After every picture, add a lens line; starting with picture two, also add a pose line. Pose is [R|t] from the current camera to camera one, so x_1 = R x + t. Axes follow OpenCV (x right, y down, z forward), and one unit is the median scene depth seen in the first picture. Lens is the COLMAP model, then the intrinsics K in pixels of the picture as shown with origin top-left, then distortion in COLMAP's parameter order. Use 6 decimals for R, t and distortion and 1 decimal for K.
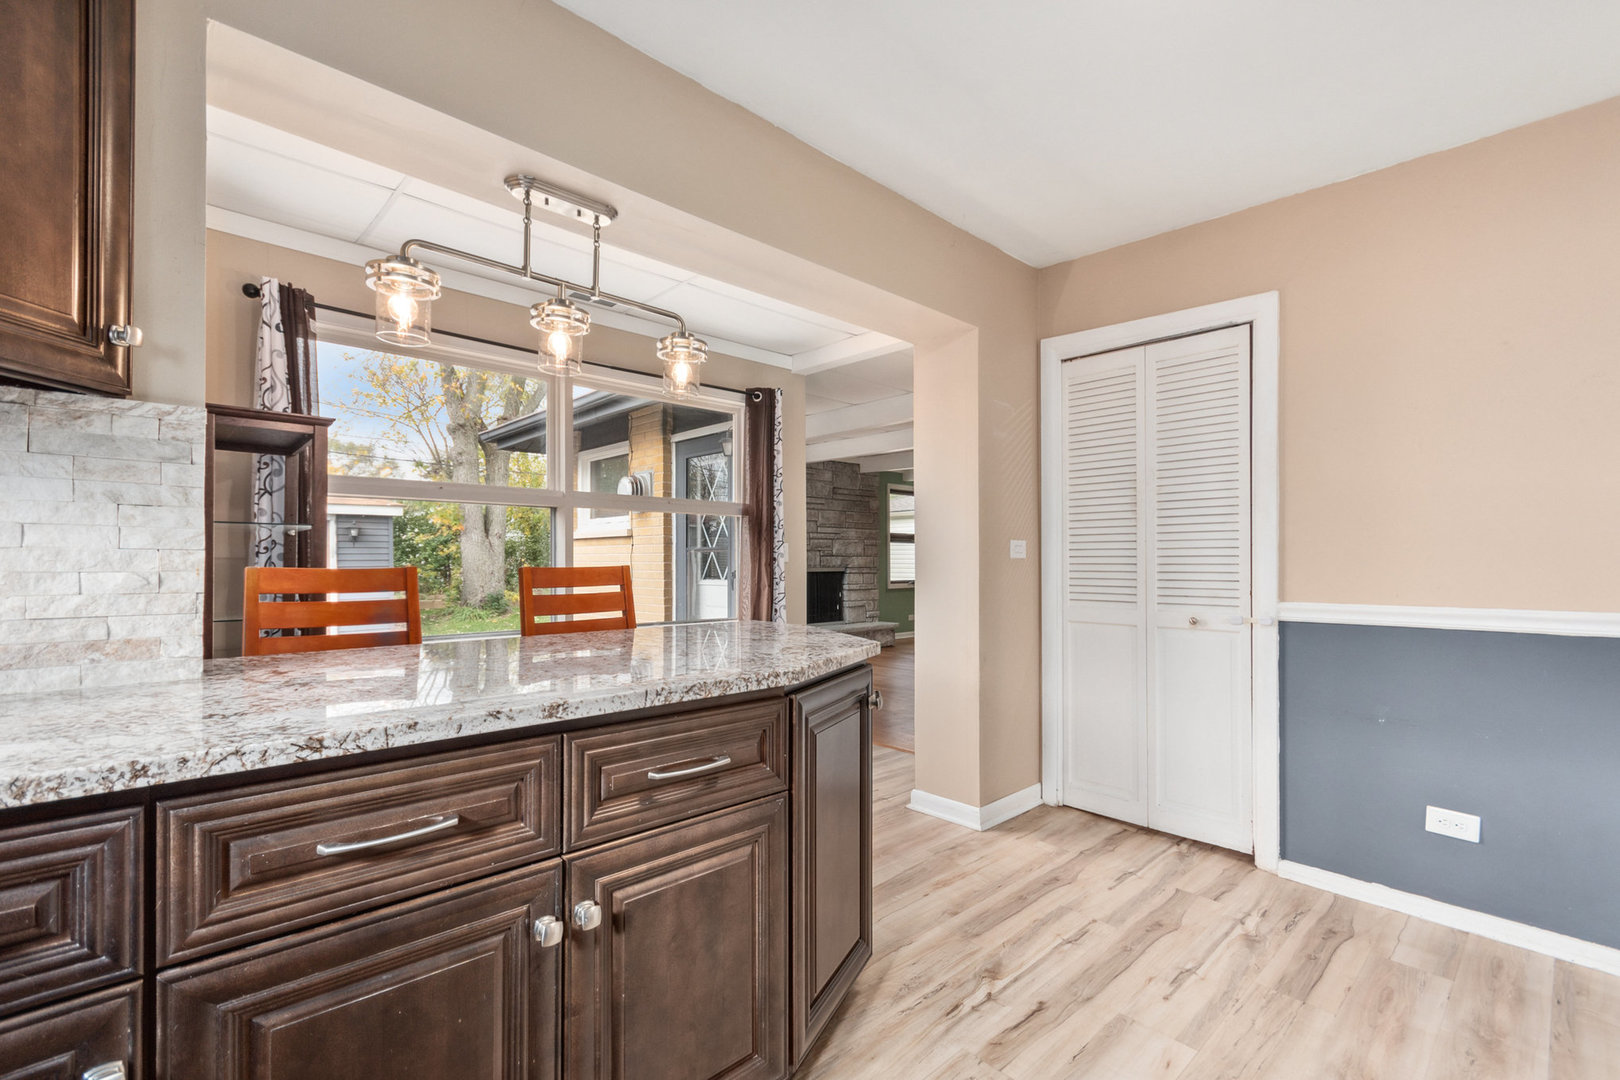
lens RADIAL K [[724.3, 0, 813.2], [0, 724.3, 551.7], [0, 0, 1]] dist [0.002647, 0.002000]
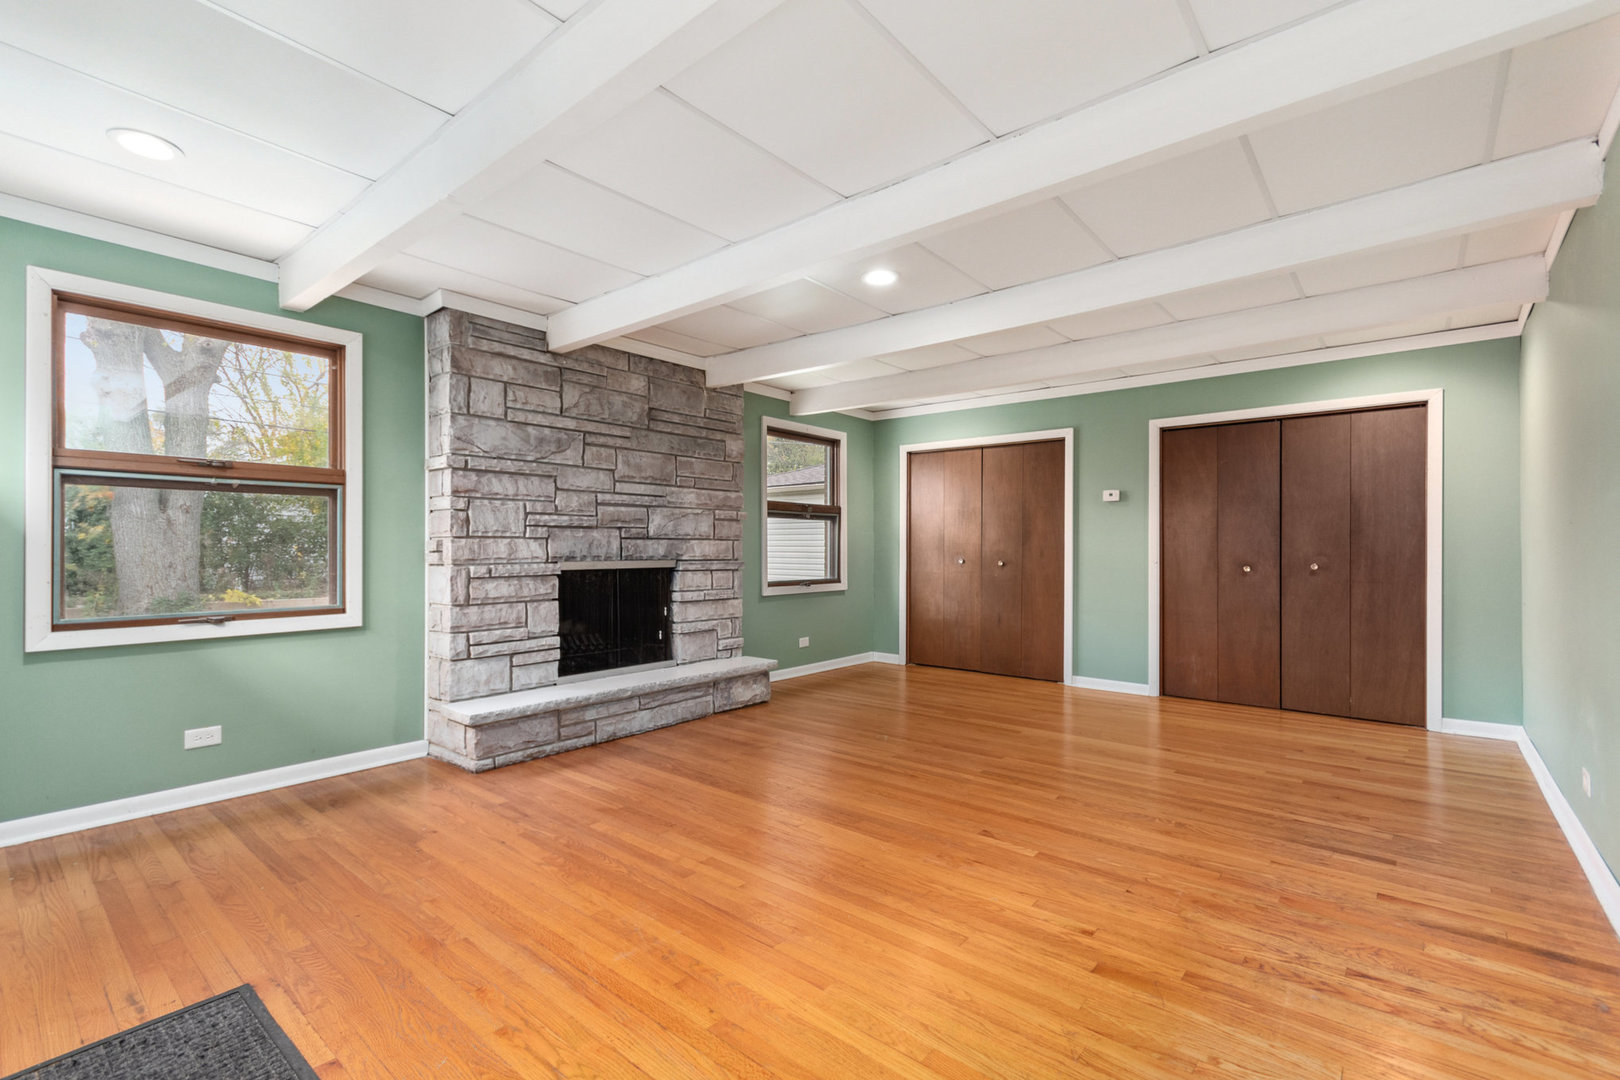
lens RADIAL K [[724.3, 0, 811.8], [0, 724.3, 542.4], [0, 0, 1]] dist [0.002647, 0.002000]
pose [[0.992012, -0.001105, 0.126139, 0.075696], [0.000447, 0.999986, 0.005241, 0.005672], [-0.126143, -0.005143, 0.991999, 0.453084]]
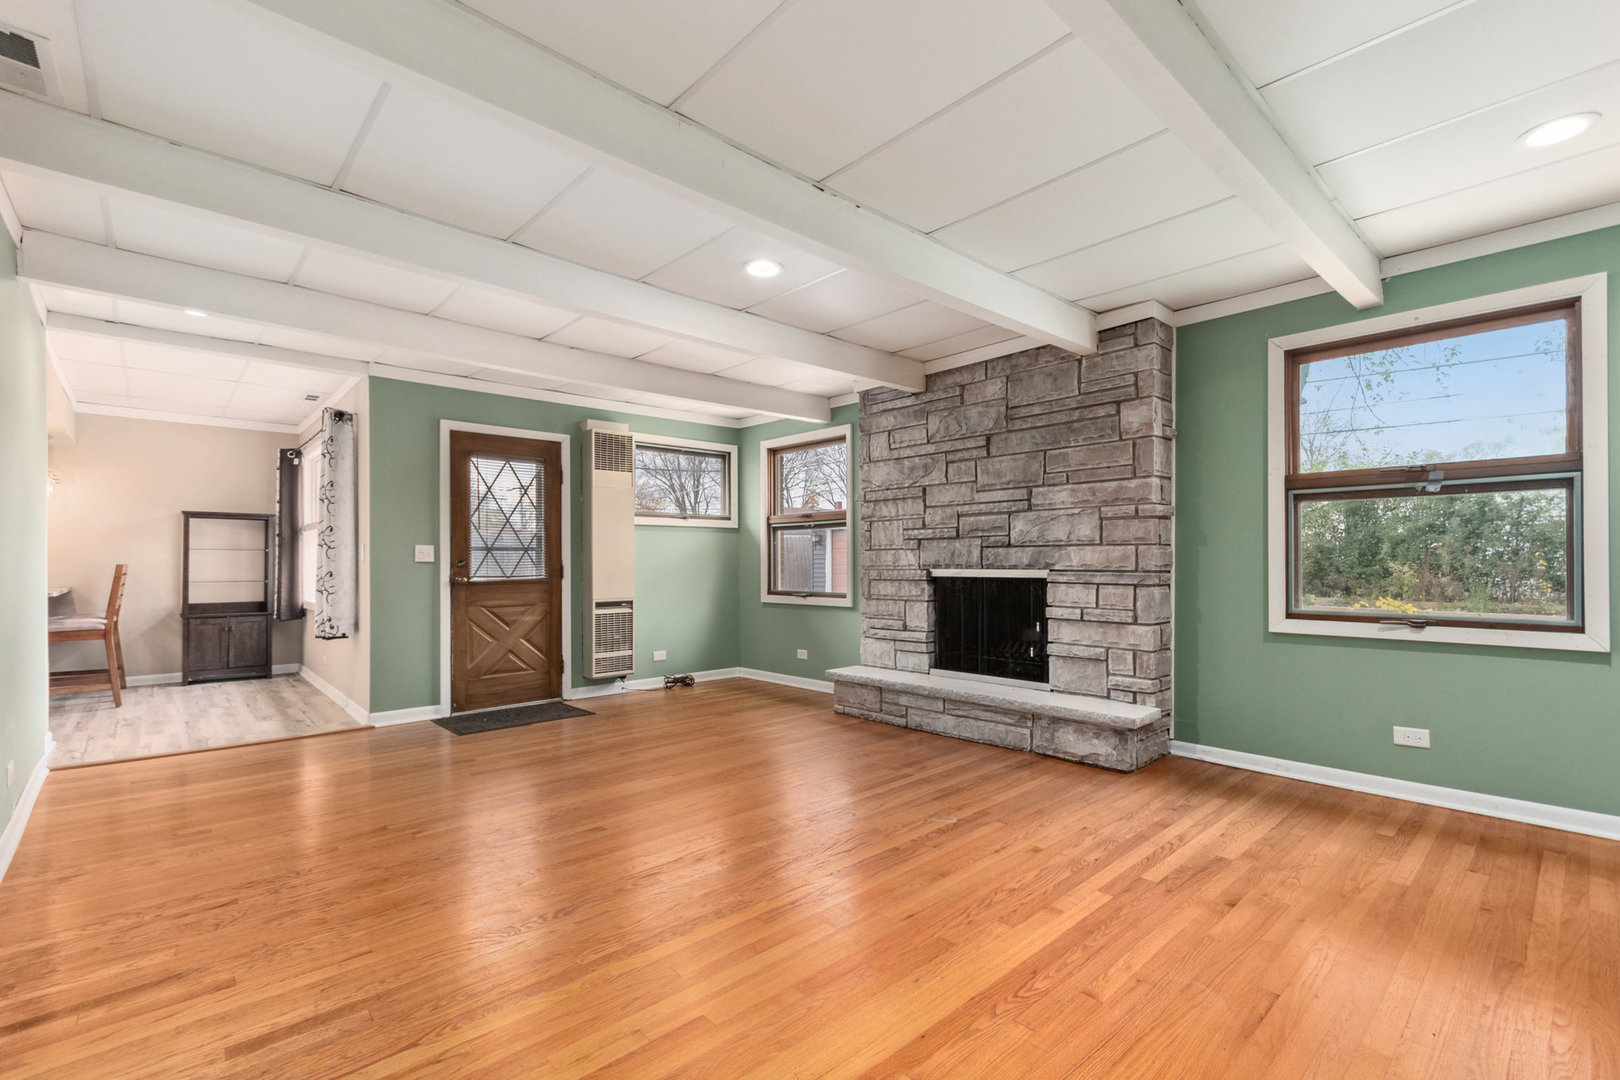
lens RADIAL K [[724.3, 0, 816.4], [0, 724.3, 553.5], [0, 0, 1]] dist [0.002647, 0.002000]
pose [[-0.004158, -0.006552, -0.999970, 0.509391], [0.022936, 0.999715, -0.006646, 0.010424], [0.999728, -0.022963, -0.004007, 0.846639]]
